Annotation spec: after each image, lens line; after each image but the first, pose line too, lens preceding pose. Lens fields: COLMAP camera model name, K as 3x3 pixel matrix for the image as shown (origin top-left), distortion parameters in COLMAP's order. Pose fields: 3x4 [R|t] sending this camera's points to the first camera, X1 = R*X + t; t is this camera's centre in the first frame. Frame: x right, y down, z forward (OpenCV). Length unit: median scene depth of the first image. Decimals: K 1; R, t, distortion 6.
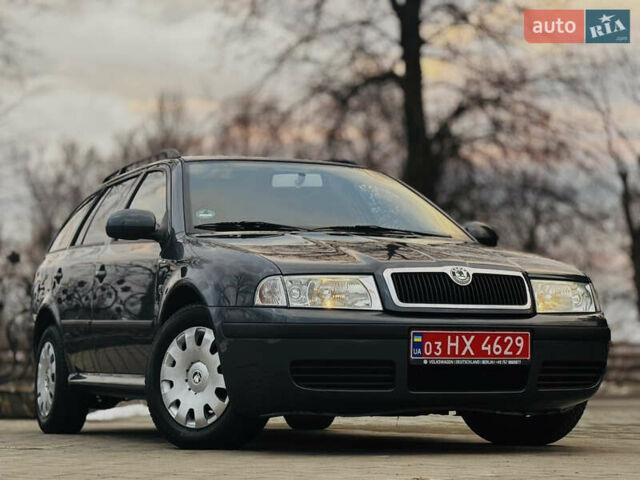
lens RADIAL K [[1708.6, 0, 320.6], [0, 1708.6, 220.6], [0, 0, 1]] dist [0.028748, 0.331776]
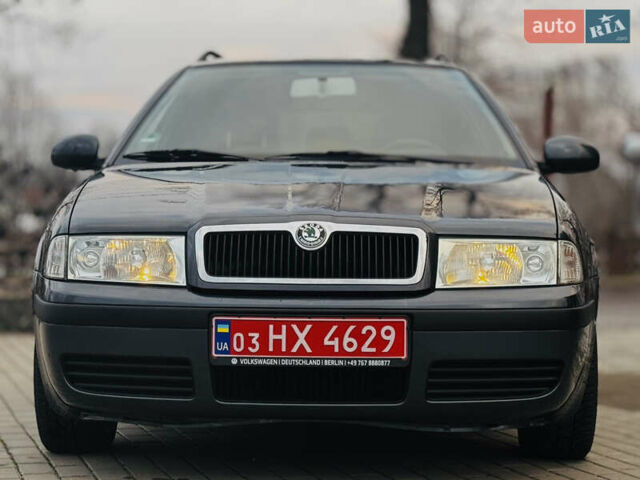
lens RADIAL K [[1708.6, 0, 320.6], [0, 1708.6, 220.6], [0, 0, 1]] dist [0.028748, 0.331776]
pose [[0.910012, 0.006033, -0.414538, 0.378207], [0.026935, 0.996921, 0.073636, -0.025302], [0.413706, -0.078175, 0.907048, 0.376451]]
